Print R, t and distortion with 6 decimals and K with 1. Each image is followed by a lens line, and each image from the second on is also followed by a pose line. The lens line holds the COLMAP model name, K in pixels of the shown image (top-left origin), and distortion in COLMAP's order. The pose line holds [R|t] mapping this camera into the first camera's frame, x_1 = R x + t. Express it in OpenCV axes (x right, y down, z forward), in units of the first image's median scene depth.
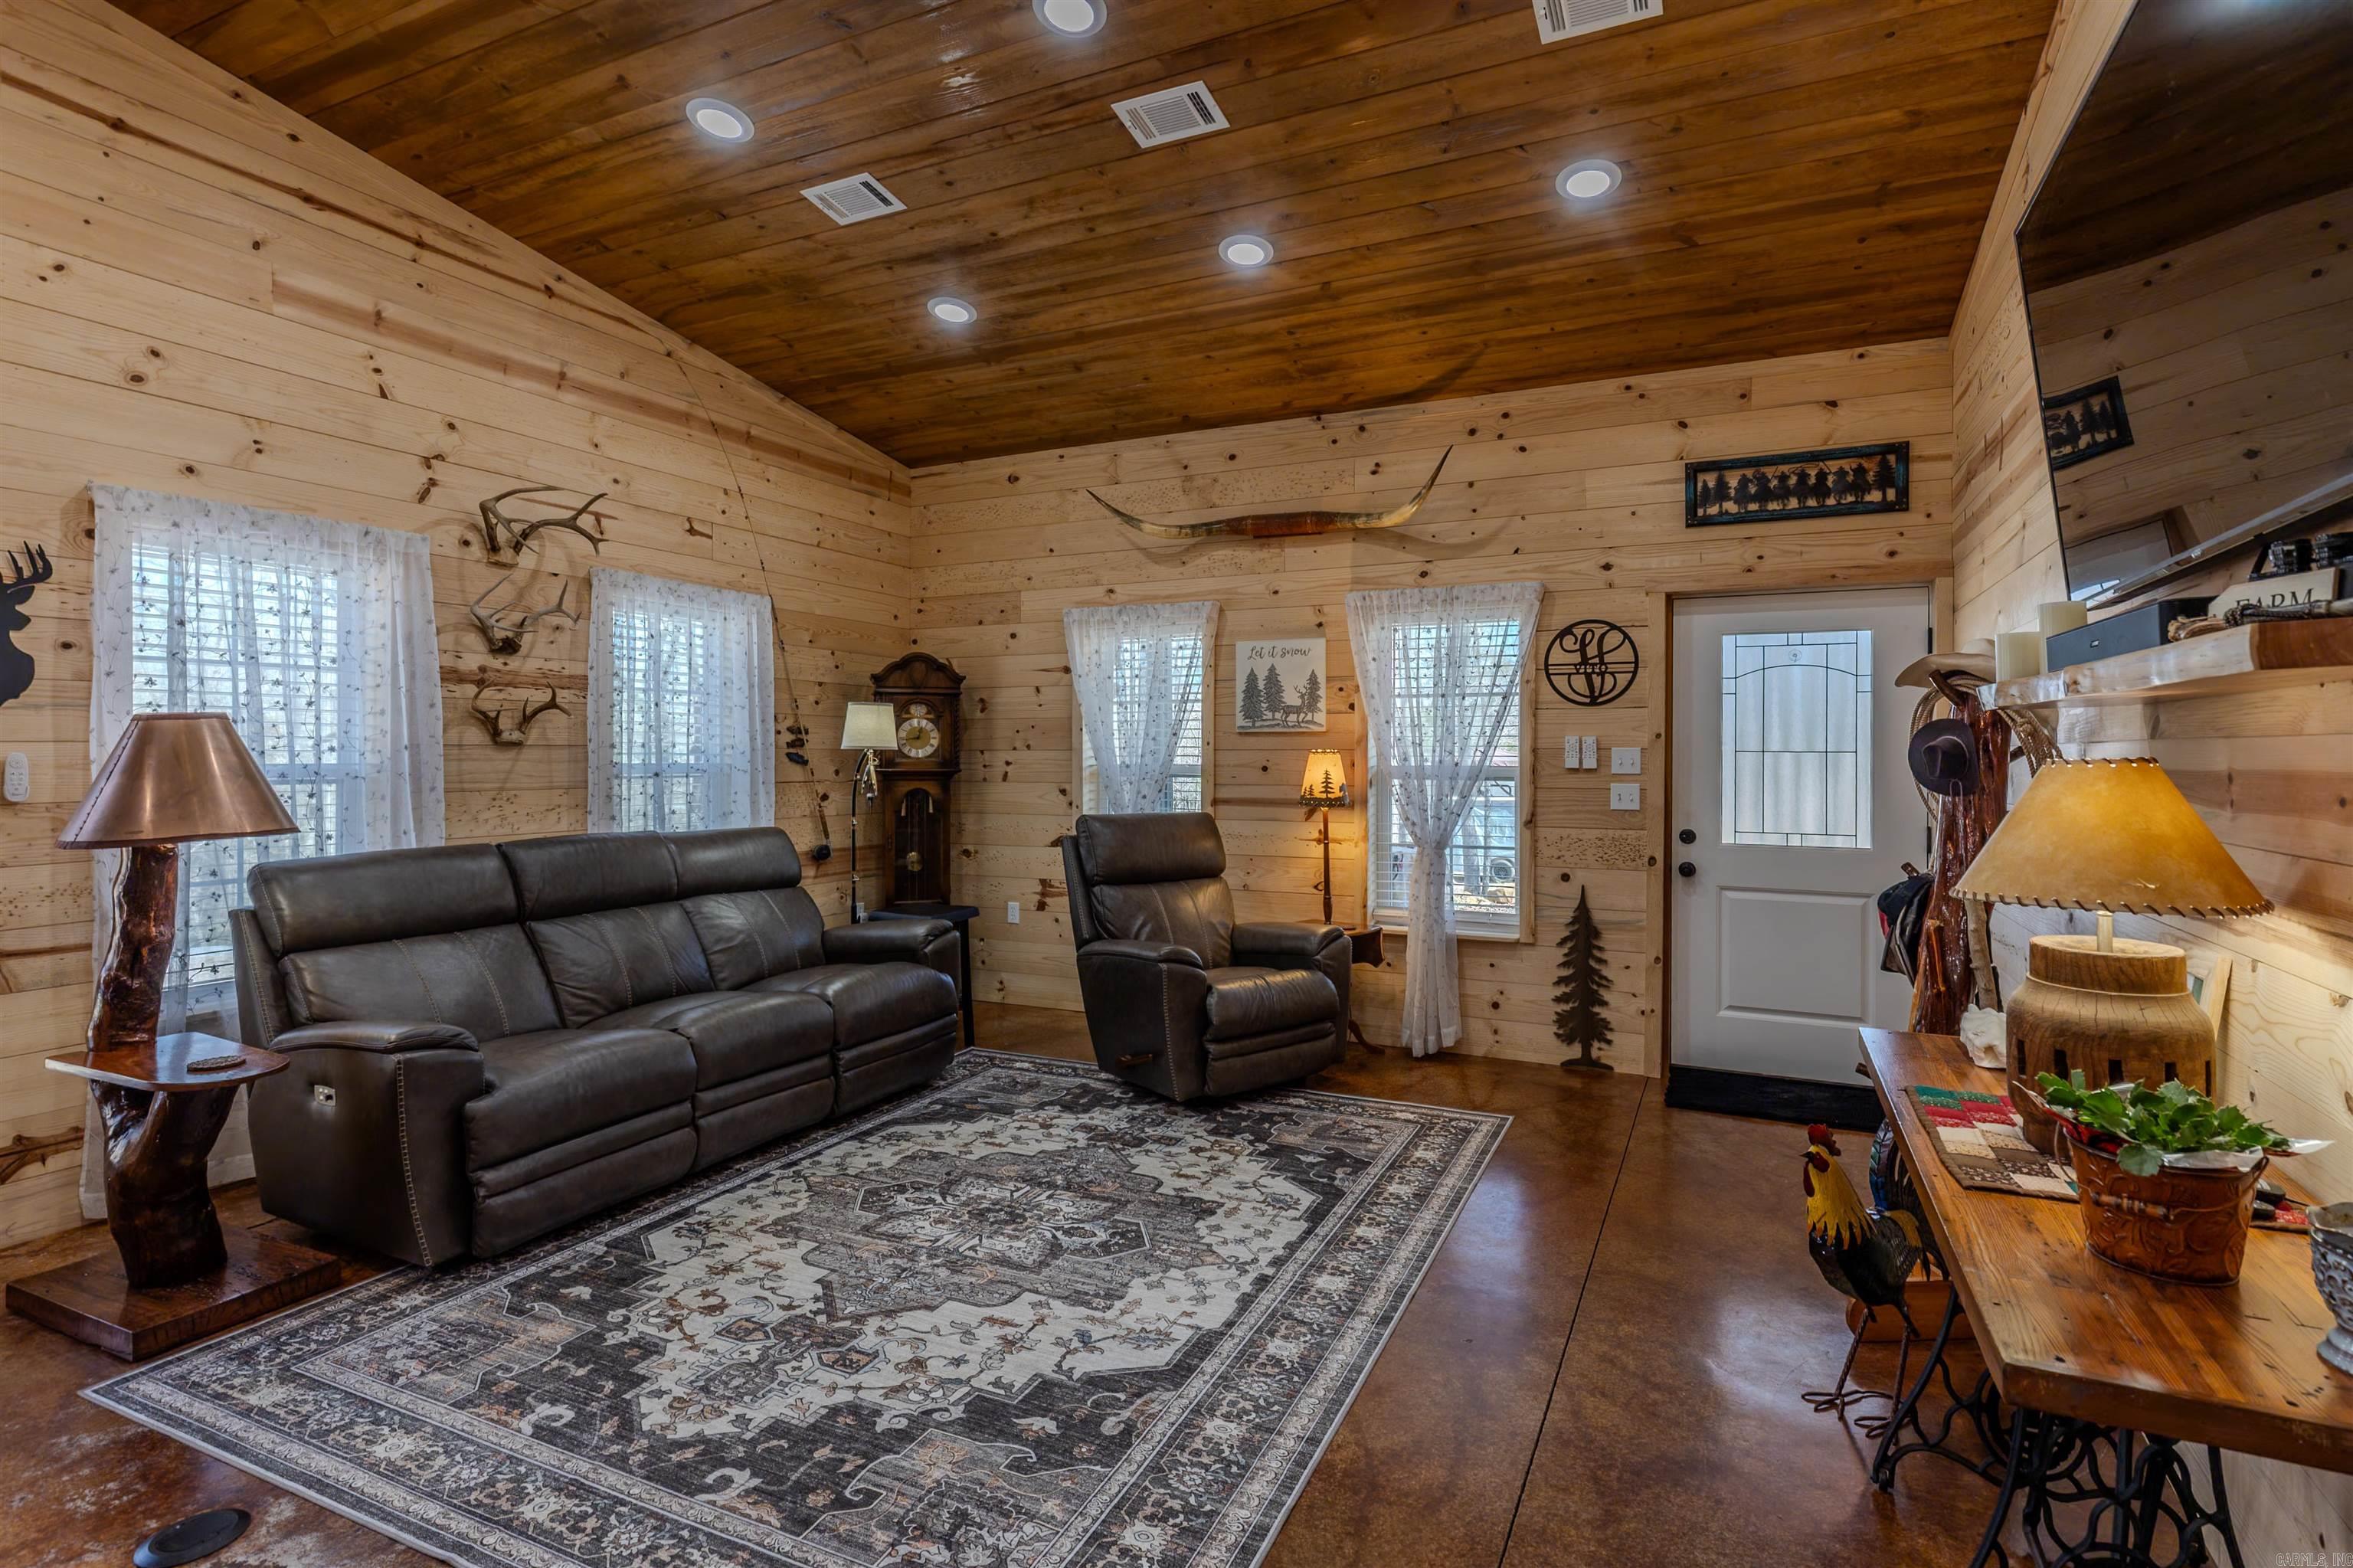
lens RADIAL K [[1121.7, 0, 1240.8], [0, 1121.7, 731.3], [0, 0, 1]] dist [0.028336, -0.005635]
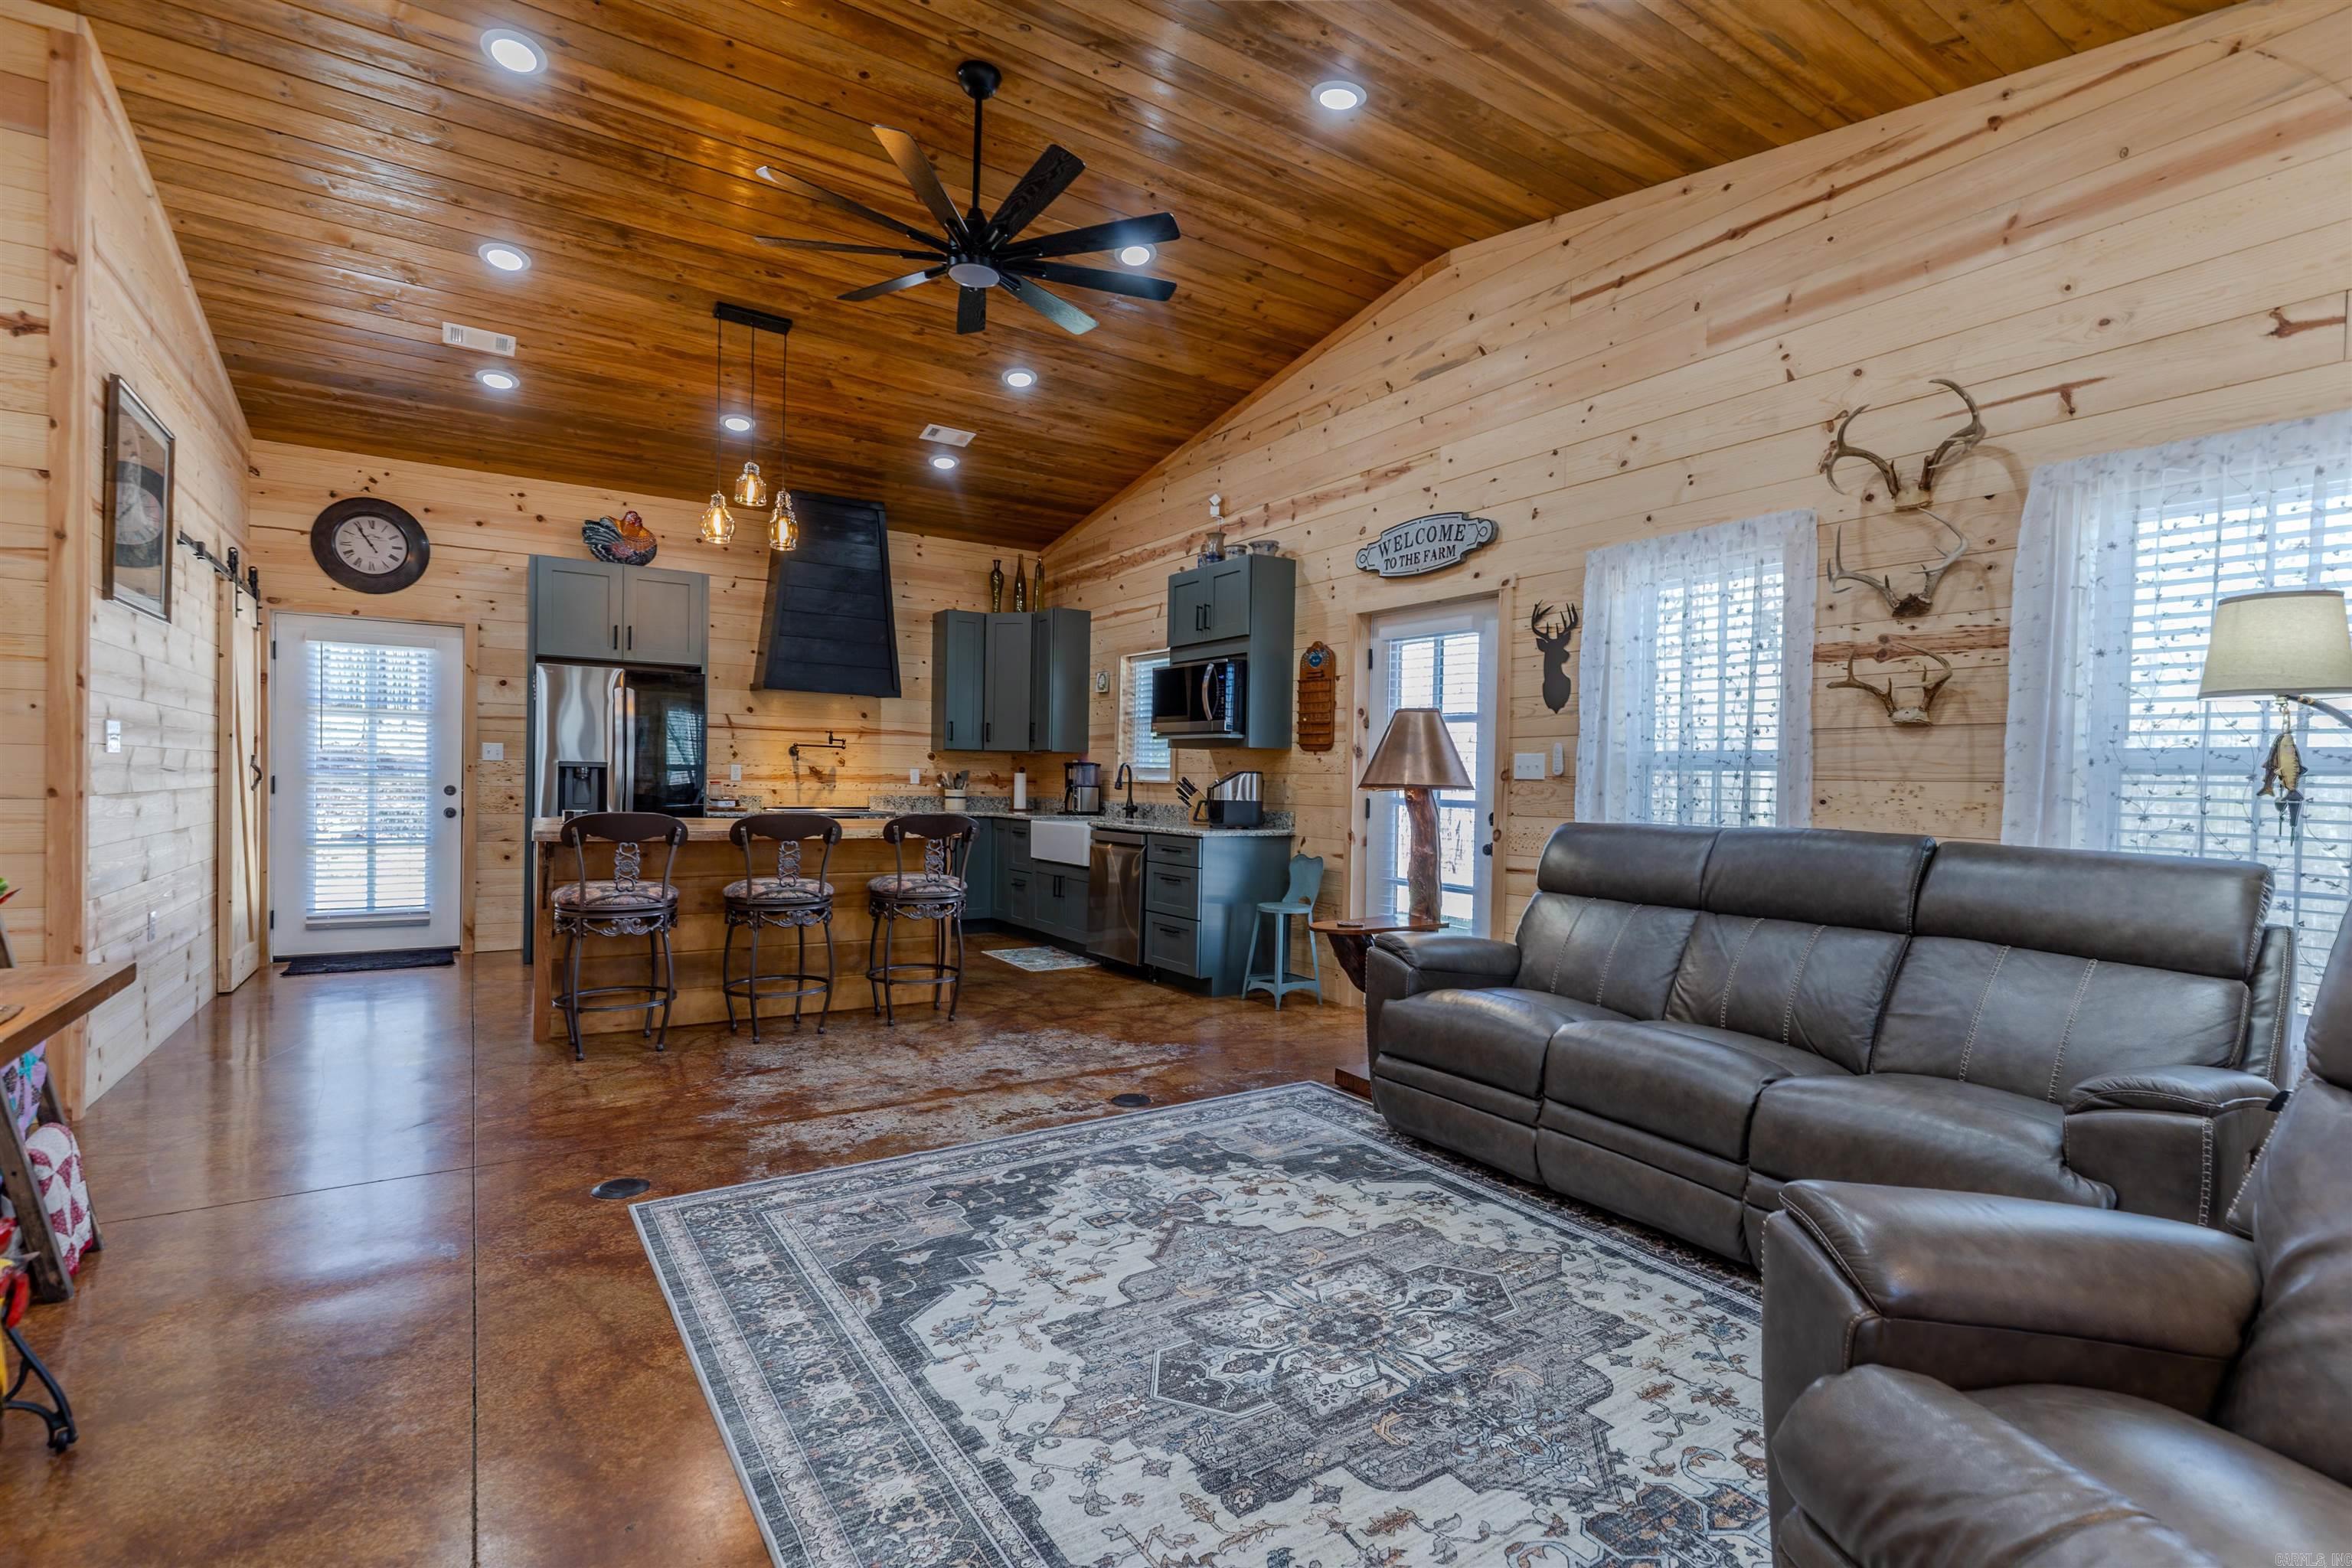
lens RADIAL K [[1078.3, 0, 1136.9], [0, 1078.3, 803.8], [0, 0, 1]] dist [0.015284, -0.002844]
pose [[-0.564938, 0.009163, -0.825082, 0.329344], [0.001553, 0.999948, 0.010042, 0.057281], [0.825132, 0.004392, -0.564923, 0.951071]]
